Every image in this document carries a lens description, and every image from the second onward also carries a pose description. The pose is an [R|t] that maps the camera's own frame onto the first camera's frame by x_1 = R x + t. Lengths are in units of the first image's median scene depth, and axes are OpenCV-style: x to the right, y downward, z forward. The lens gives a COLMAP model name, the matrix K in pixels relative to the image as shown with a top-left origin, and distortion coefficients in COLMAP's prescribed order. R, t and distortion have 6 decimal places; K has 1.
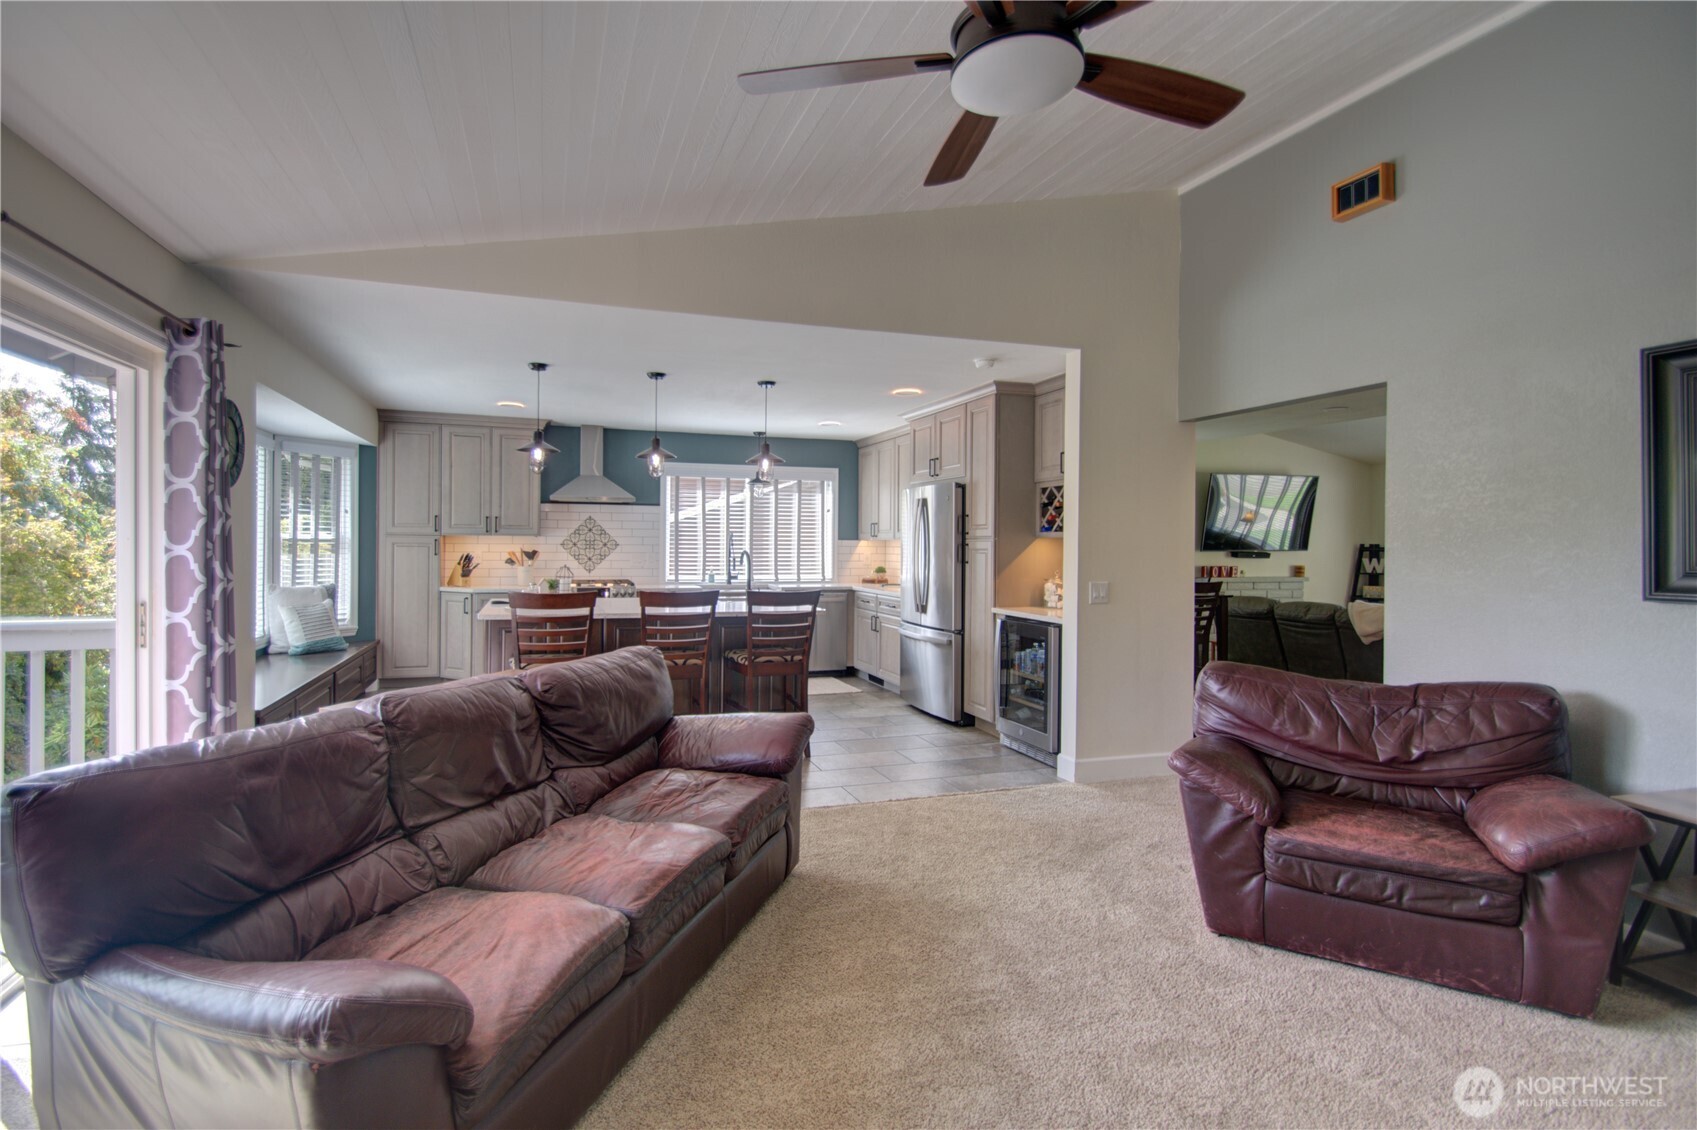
lens RADIAL K [[776.4, 0, 750.3], [0, 776.4, 550.8], [0, 0, 1]] dist [0.001015, 0.000097]
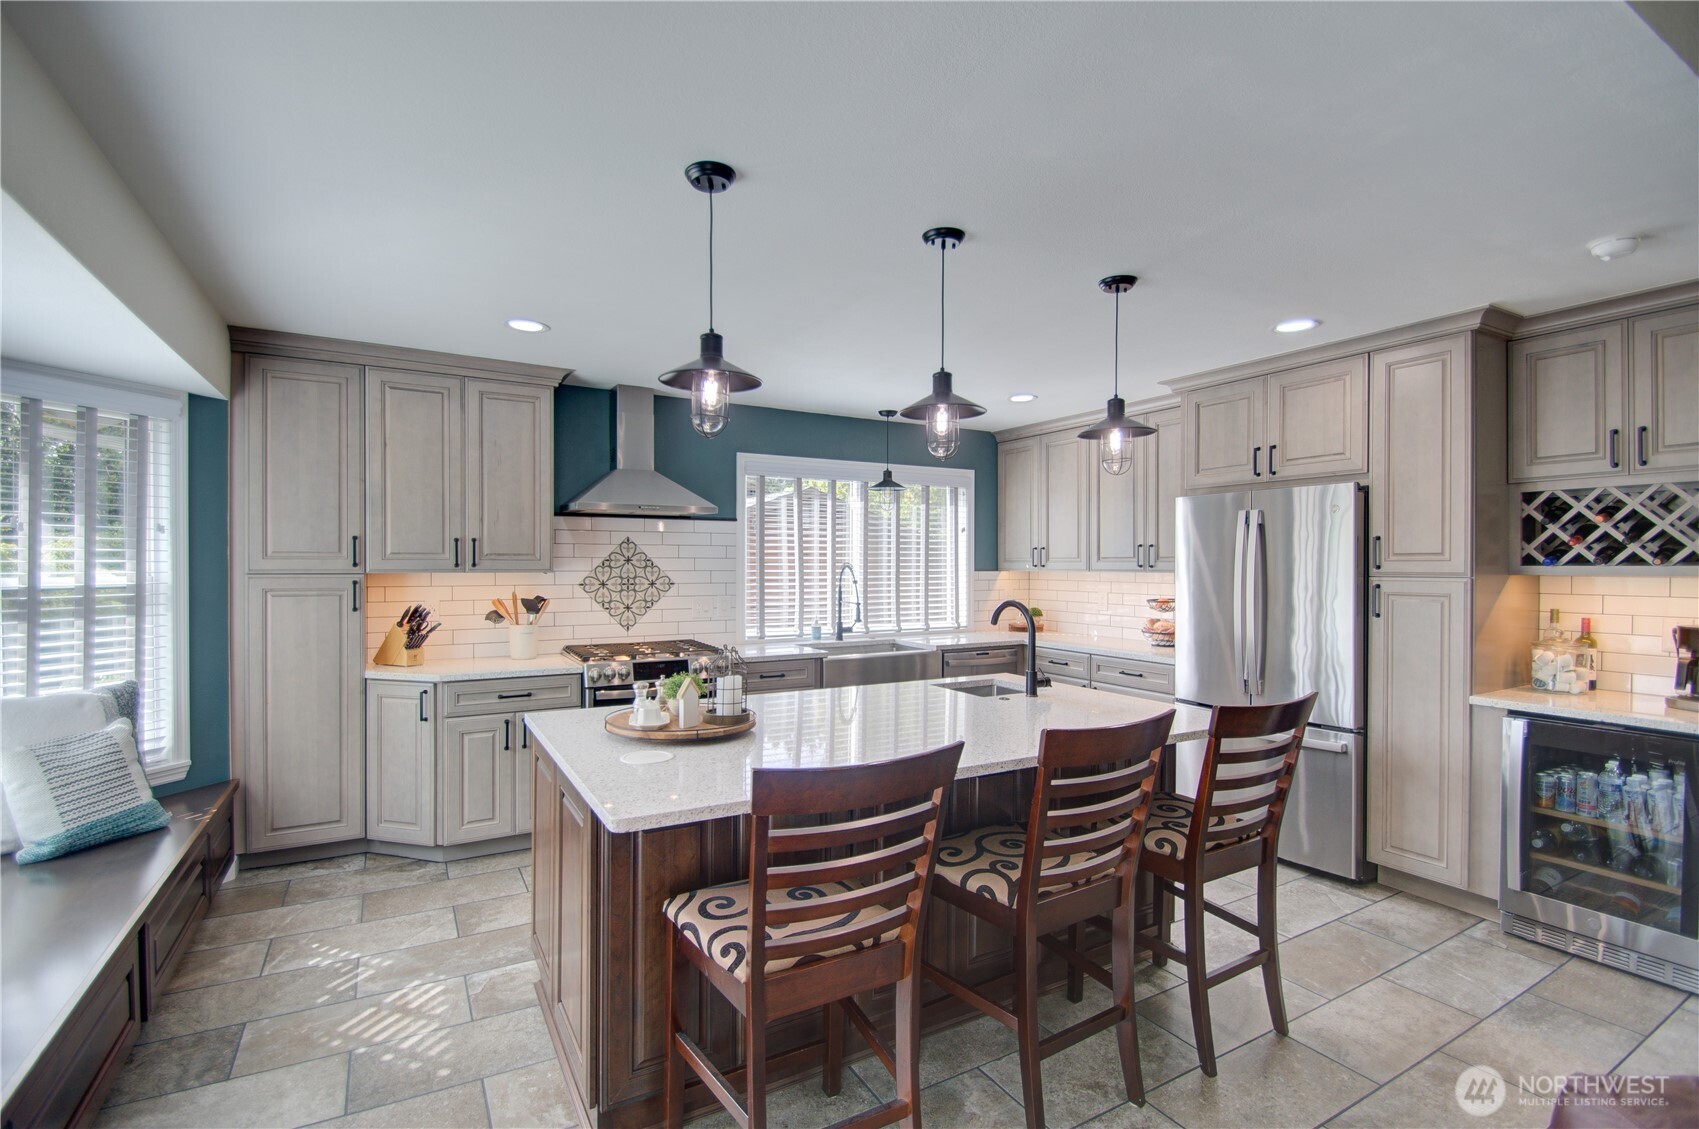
lens RADIAL K [[768.6, 0, 826.8], [0, 768.6, 570.8], [0, 0, 1]] dist [0.001441, -0.012059]
pose [[0.968875, -0.010233, 0.247337, -0.222866], [0.010091, 0.999947, 0.001843, -0.019635], [-0.247343, 0.000710, 0.968928, 0.412134]]
